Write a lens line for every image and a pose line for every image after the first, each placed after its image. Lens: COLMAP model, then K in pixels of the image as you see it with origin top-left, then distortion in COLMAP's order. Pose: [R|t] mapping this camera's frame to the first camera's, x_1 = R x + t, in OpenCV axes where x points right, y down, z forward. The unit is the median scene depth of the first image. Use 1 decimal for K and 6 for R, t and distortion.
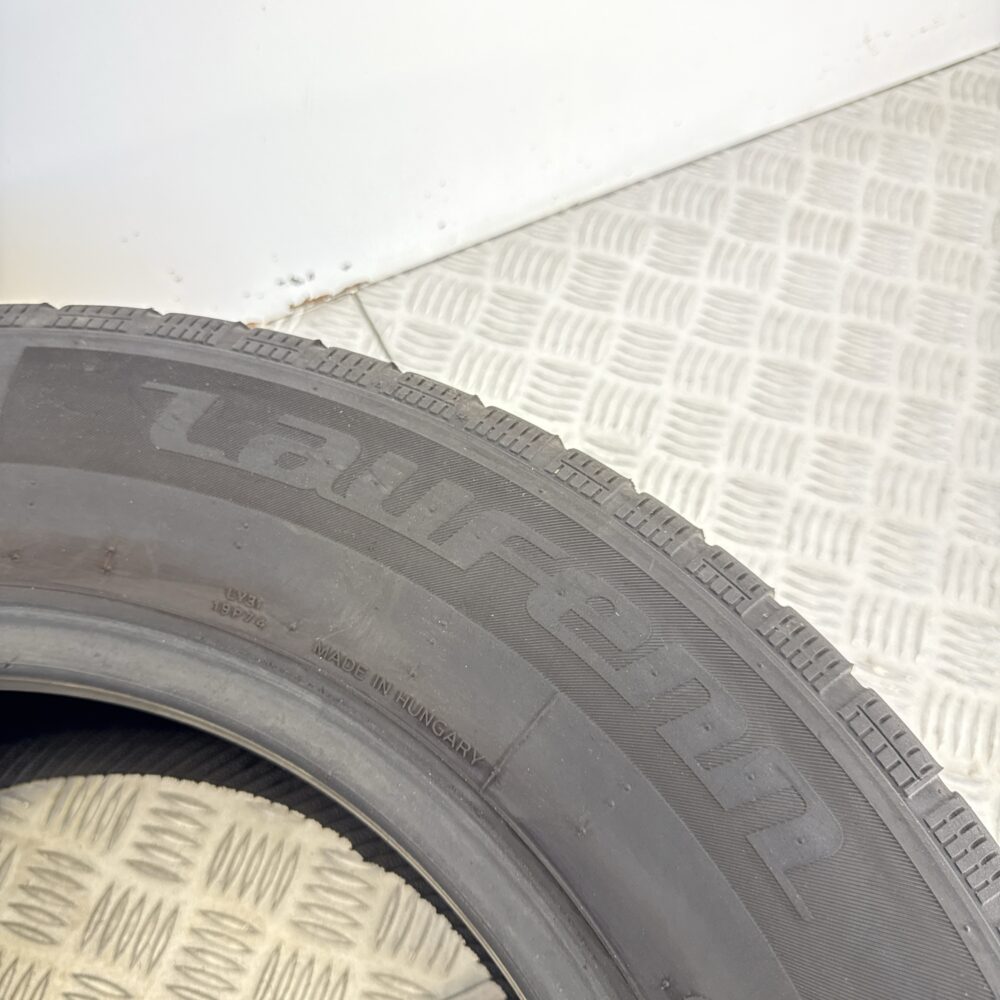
lens RADIAL K [[944.7, 0, 500.0], [0, 944.7, 500.0], [0, 0, 1]] dist [0.195101, -0.491948]
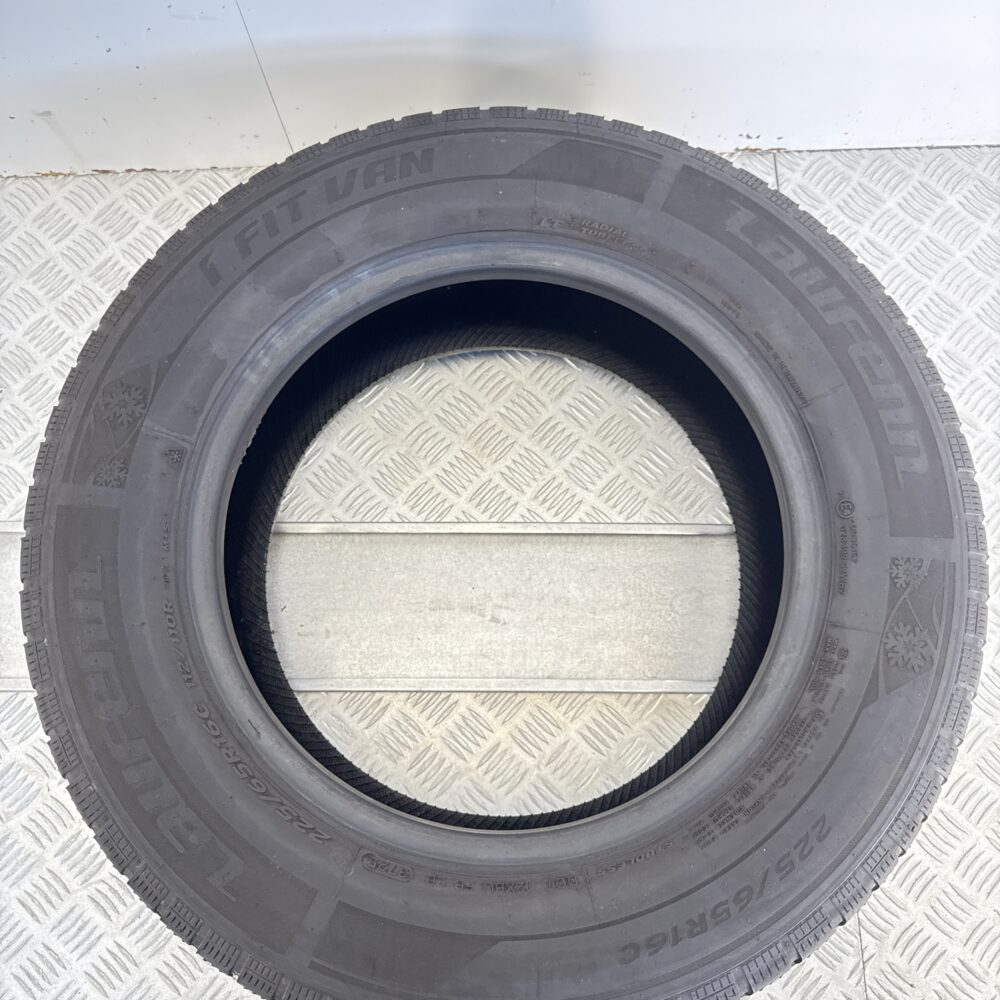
lens RADIAL K [[944.7, 0, 500.0], [0, 944.7, 500.0], [0, 0, 1]] dist [0.195101, -0.491948]
pose [[0.908746, 0.403847, -0.105299, -0.322794], [-0.371413, 0.897633, 0.237293, 0.179563], [0.190350, -0.176530, 0.965714, -1.446561]]
